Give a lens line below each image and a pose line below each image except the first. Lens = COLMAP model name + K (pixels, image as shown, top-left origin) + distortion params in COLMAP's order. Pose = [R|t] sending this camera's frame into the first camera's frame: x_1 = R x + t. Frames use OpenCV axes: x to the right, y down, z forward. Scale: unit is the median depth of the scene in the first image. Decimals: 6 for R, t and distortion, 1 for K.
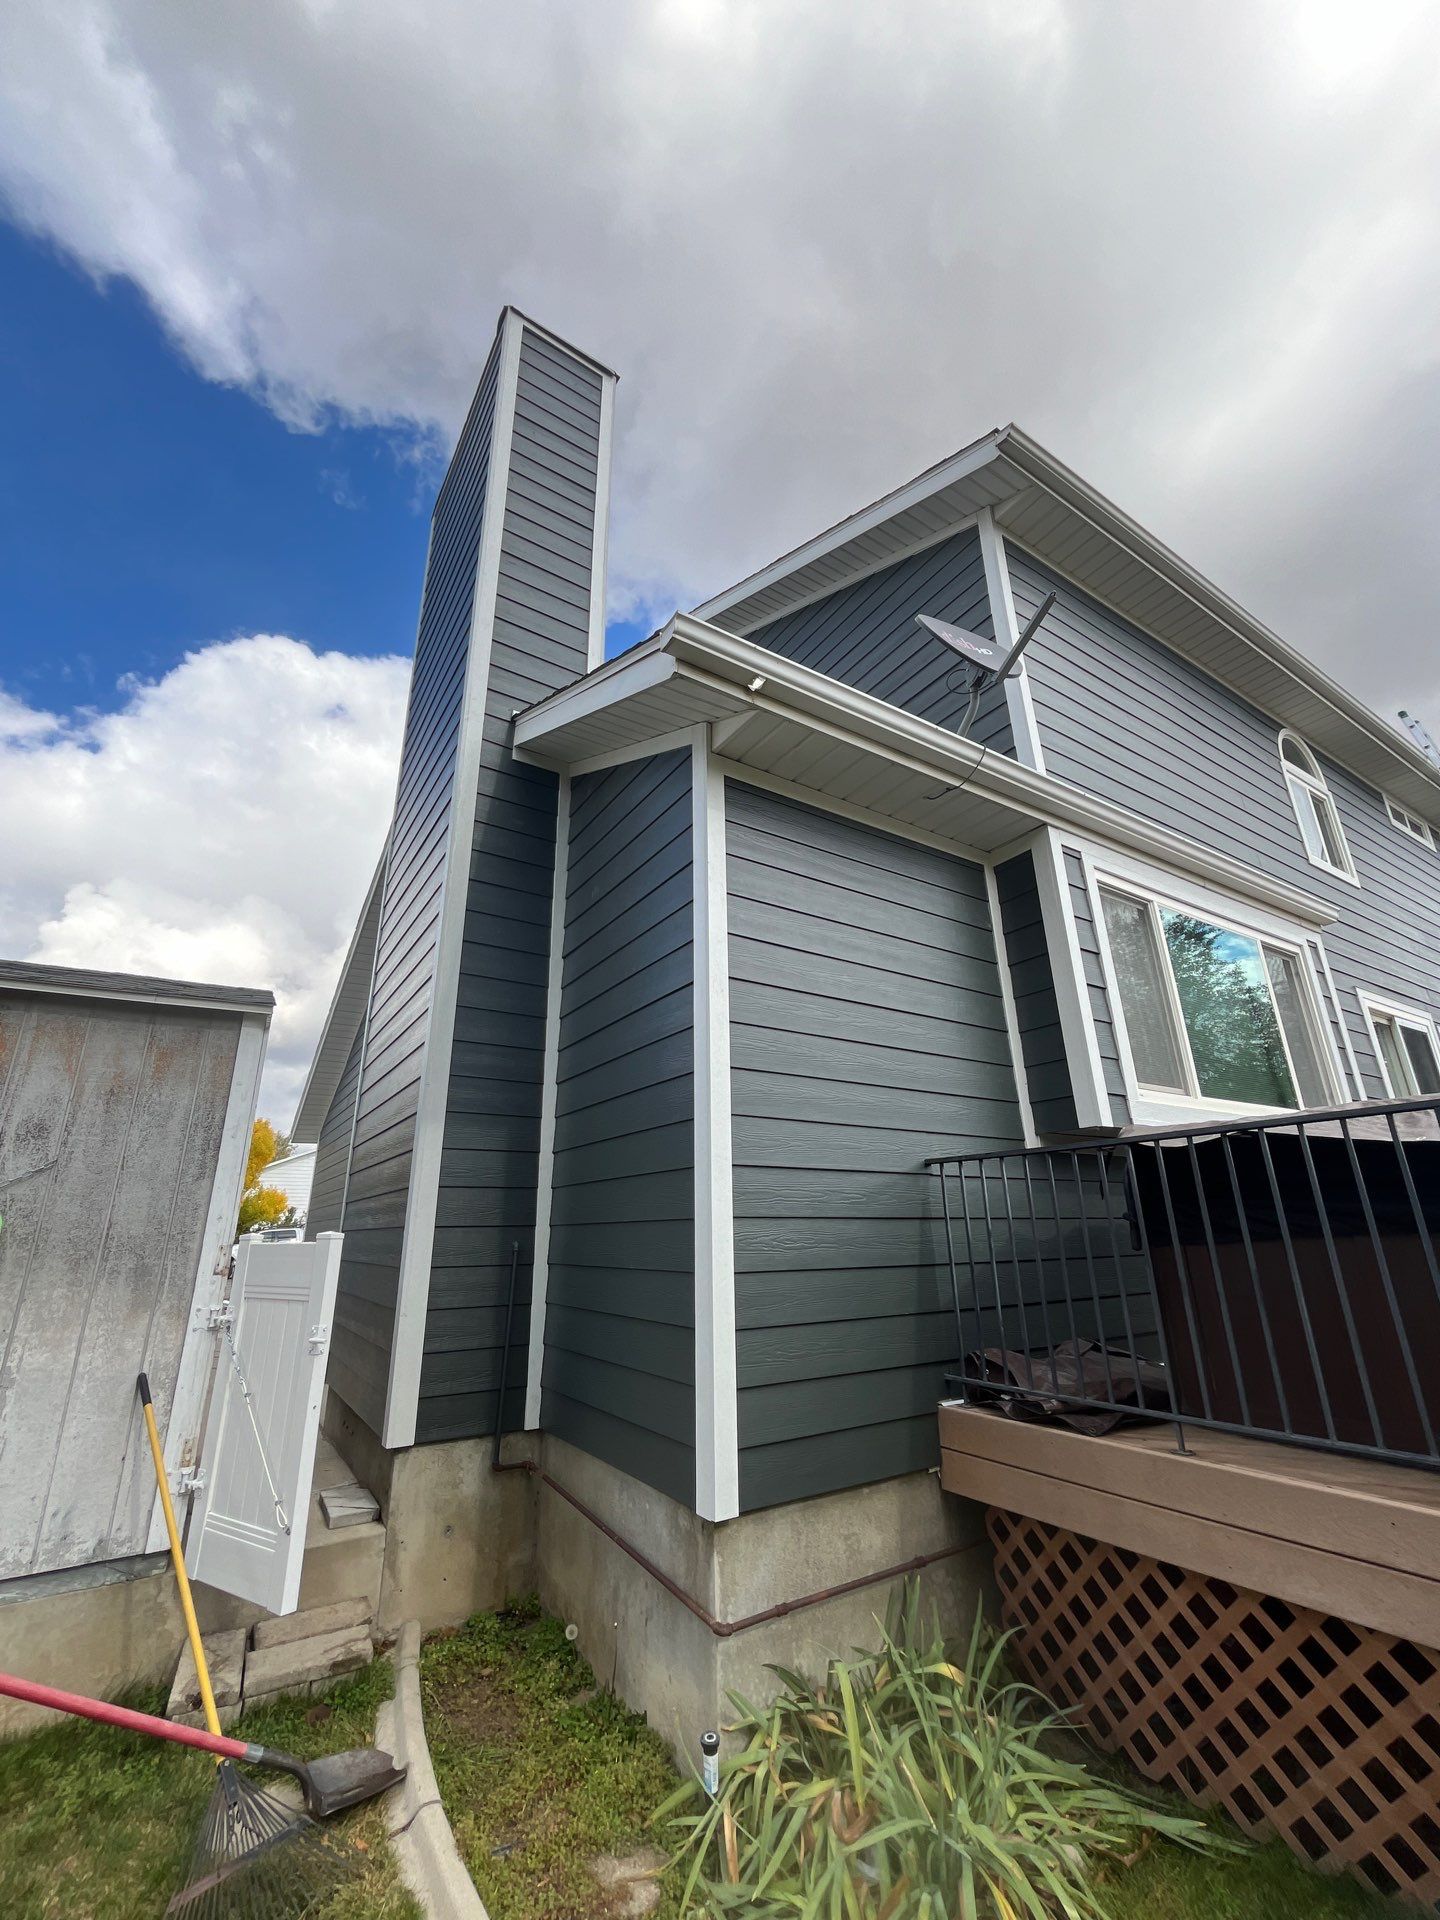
lens RADIAL K [[787.5, 0, 715.9], [0, 787.5, 955.7], [0, 0, 1]] dist [0.000098, -0.000689]
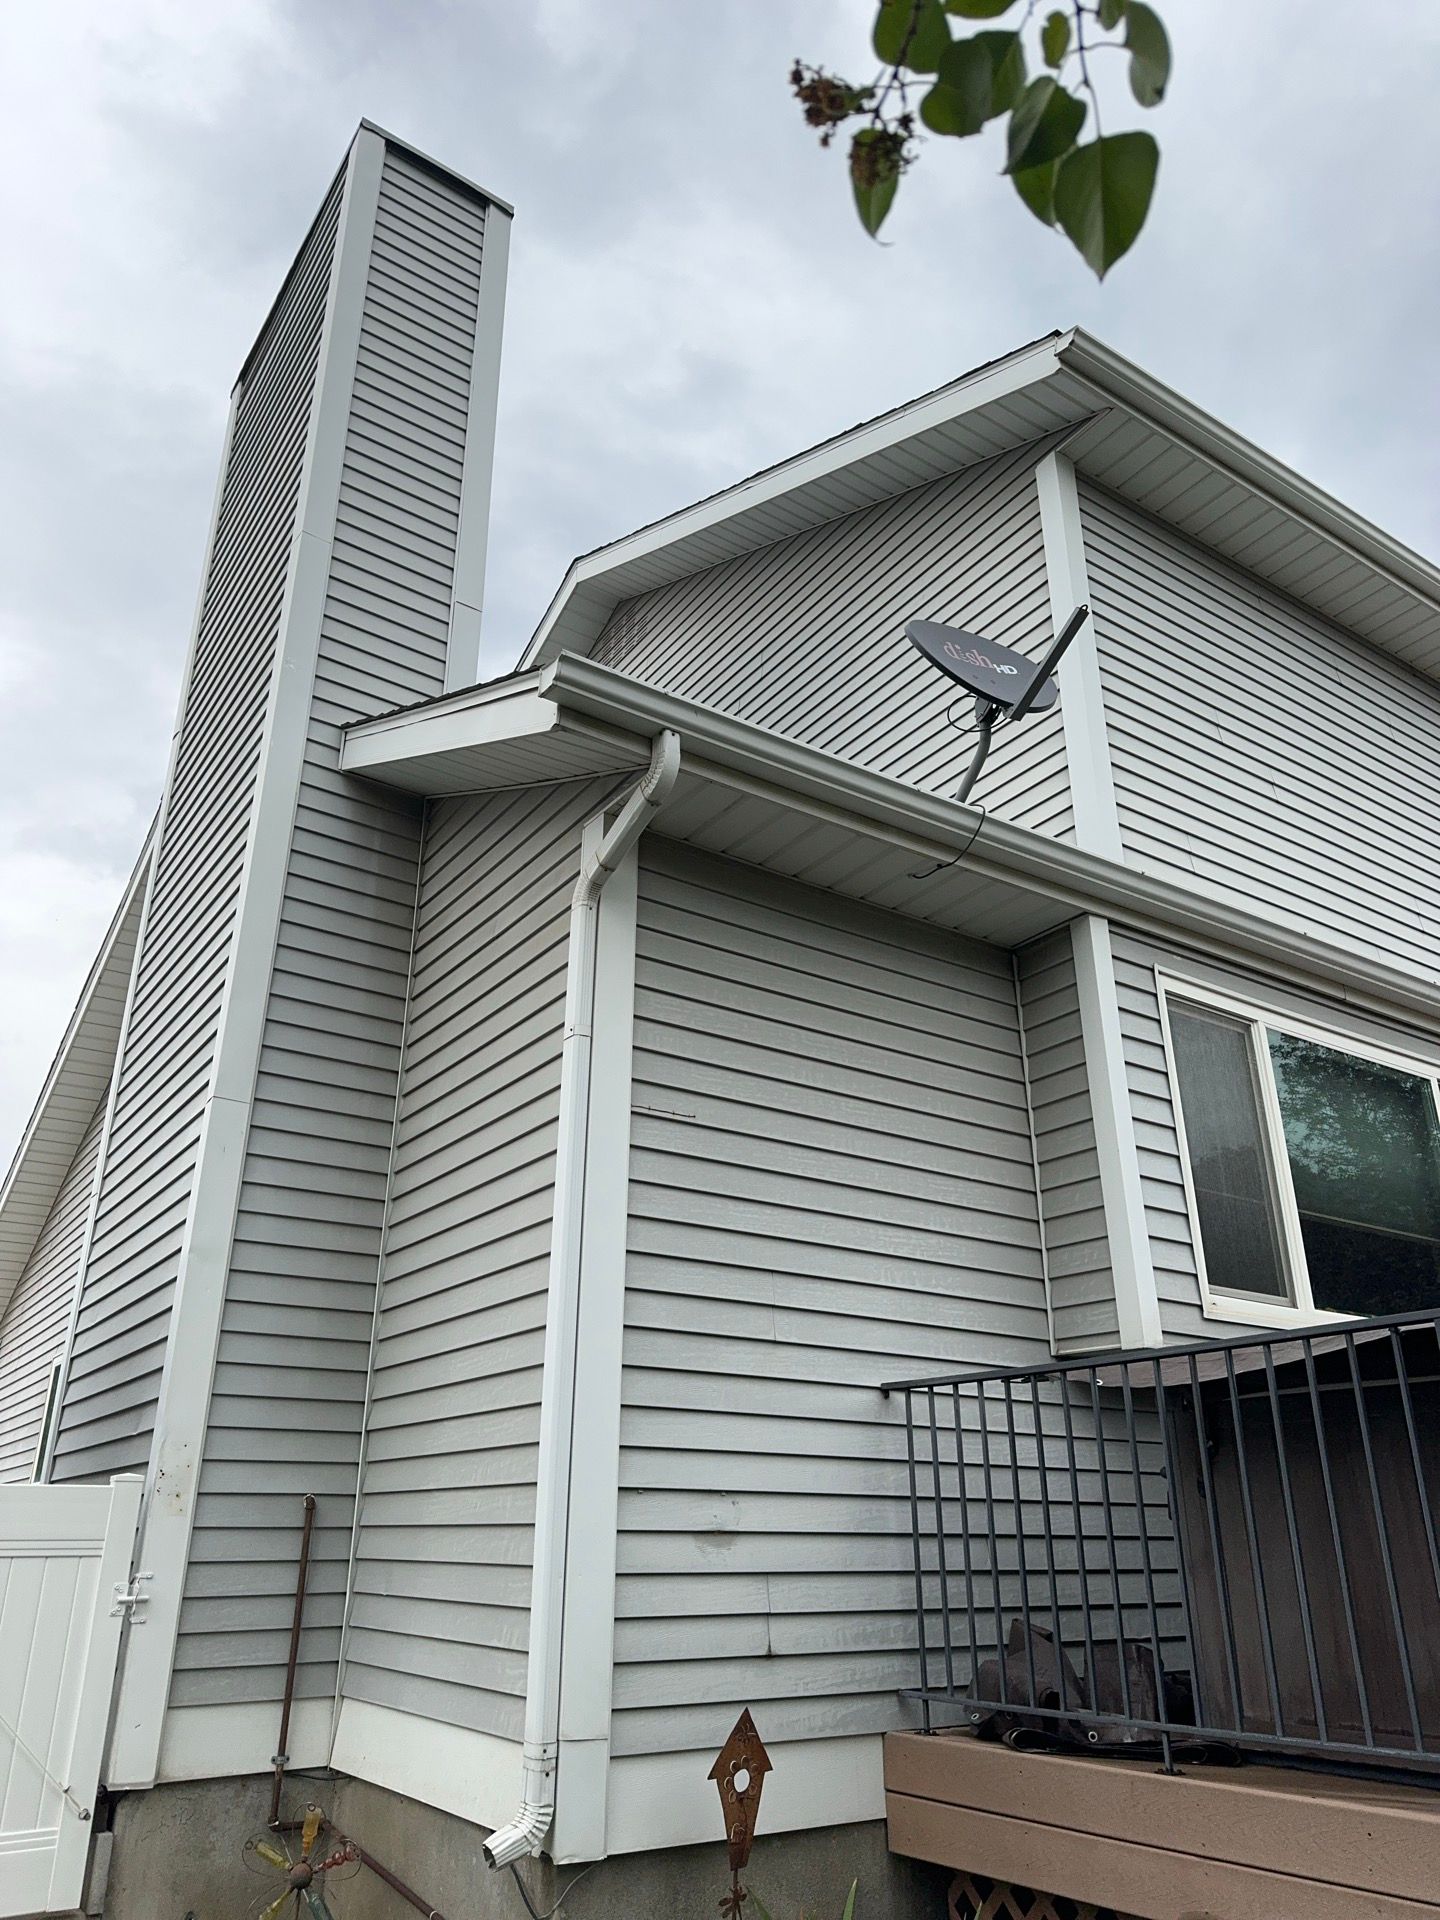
lens RADIAL K [[1378.7, 0, 707.1], [0, 1378.7, 959.1], [0, 0, 1]] dist [0.046401, -0.034025]
pose [[0.999508, 0.028595, 0.012852, 0.077027], [-0.027717, 0.997567, -0.063962, -0.044851], [-0.014650, 0.063574, 0.997870, -0.299372]]
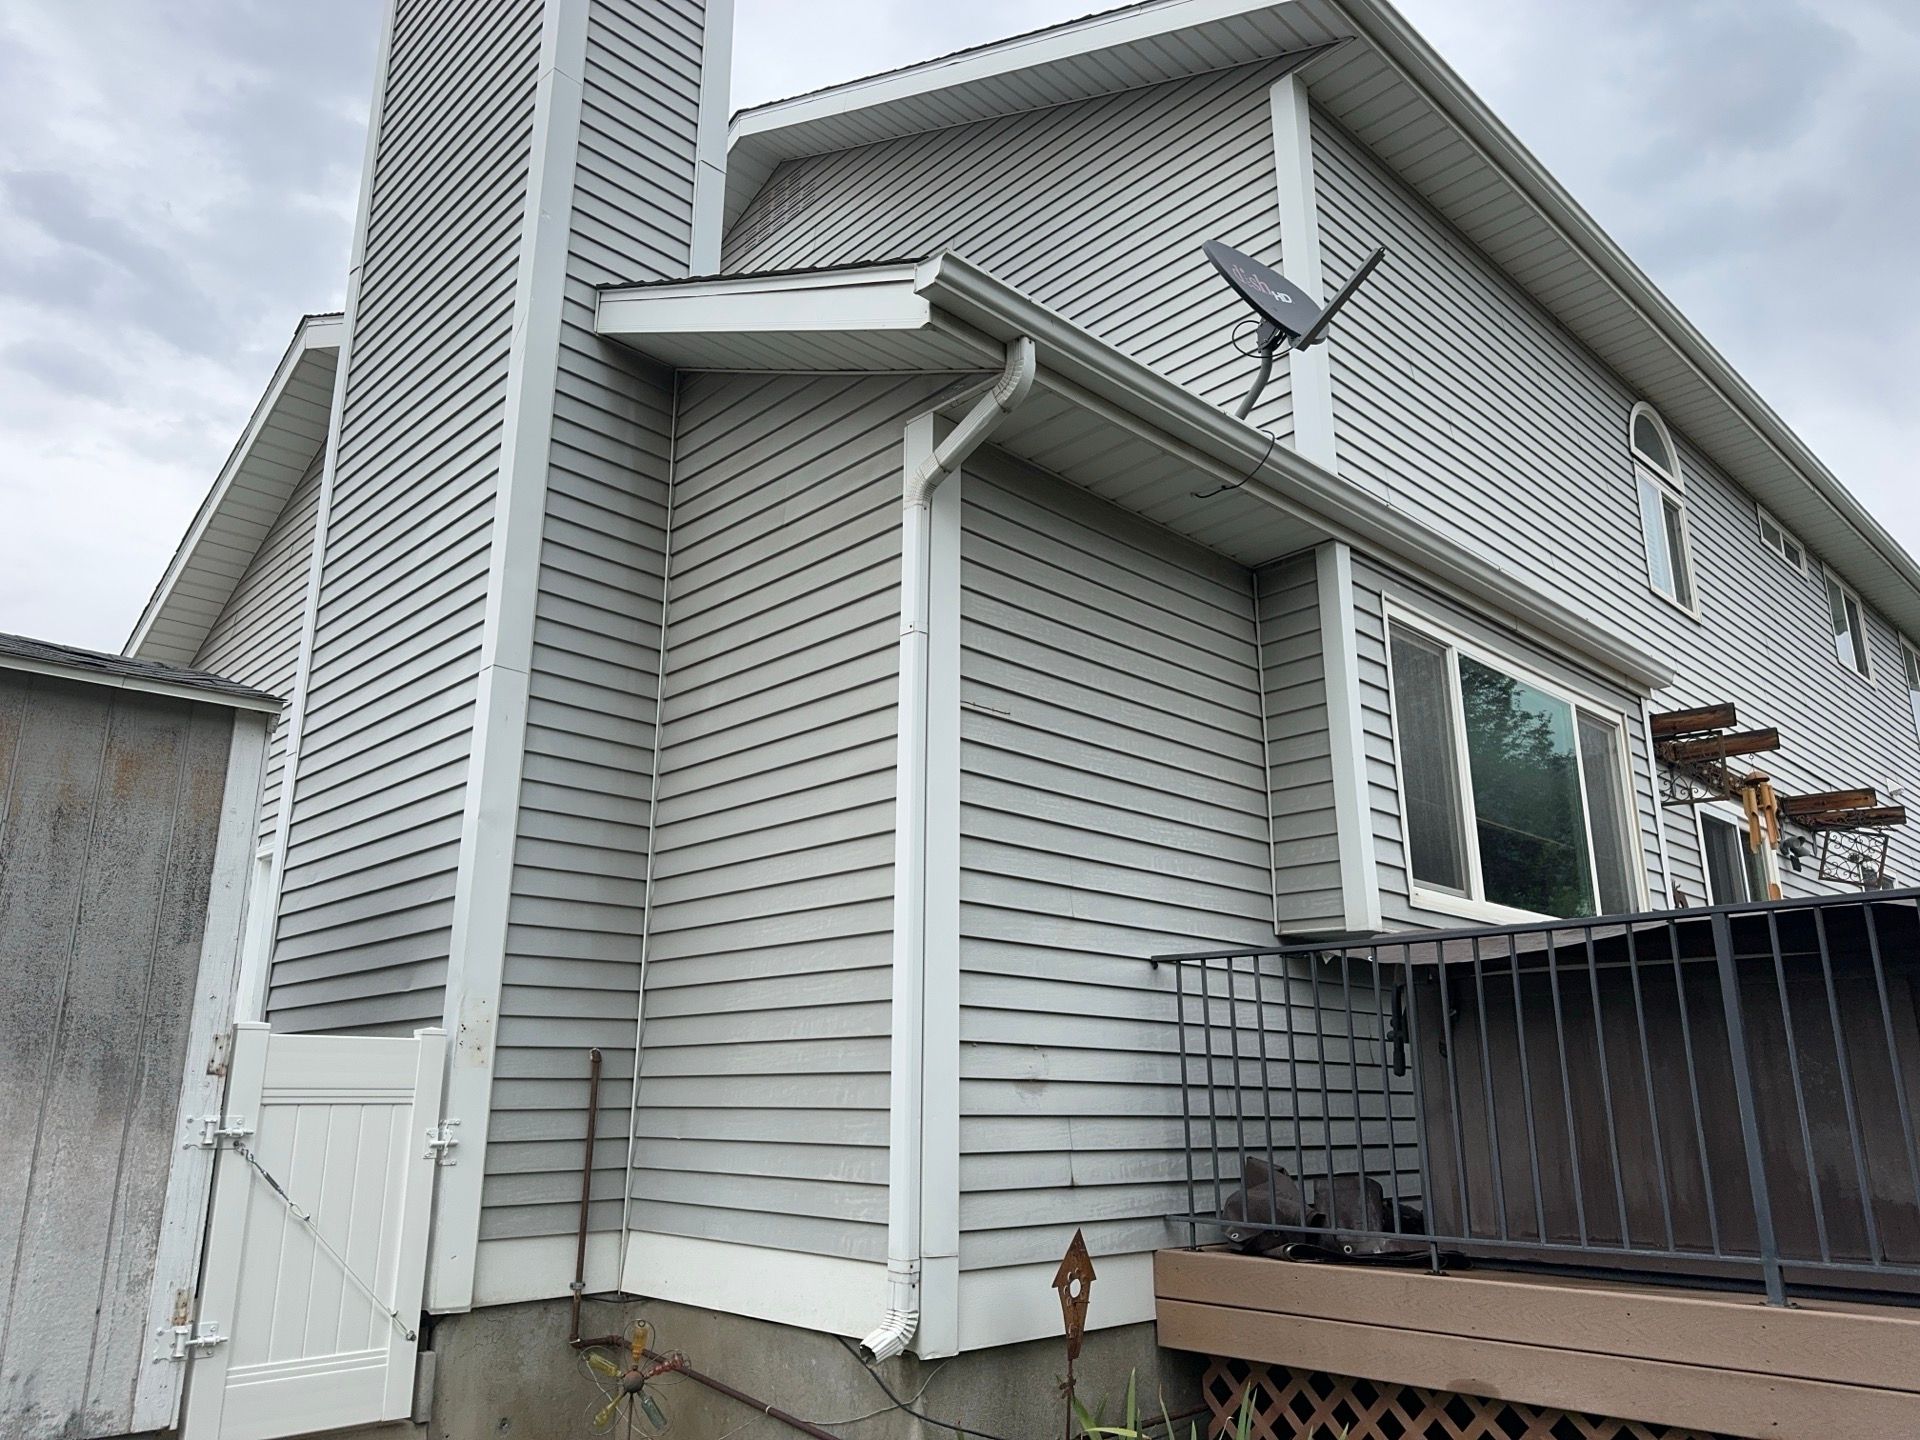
lens RADIAL K [[1377.7, 0, 952.8], [0, 1377.7, 721.9], [0, 0, 1]] dist [0.055486, -0.054734]
pose [[0.980162, 0.073980, 0.183873, -0.227944], [-0.085484, 0.994796, 0.055440, -0.041150], [-0.178815, -0.070059, 0.981385, -0.339499]]
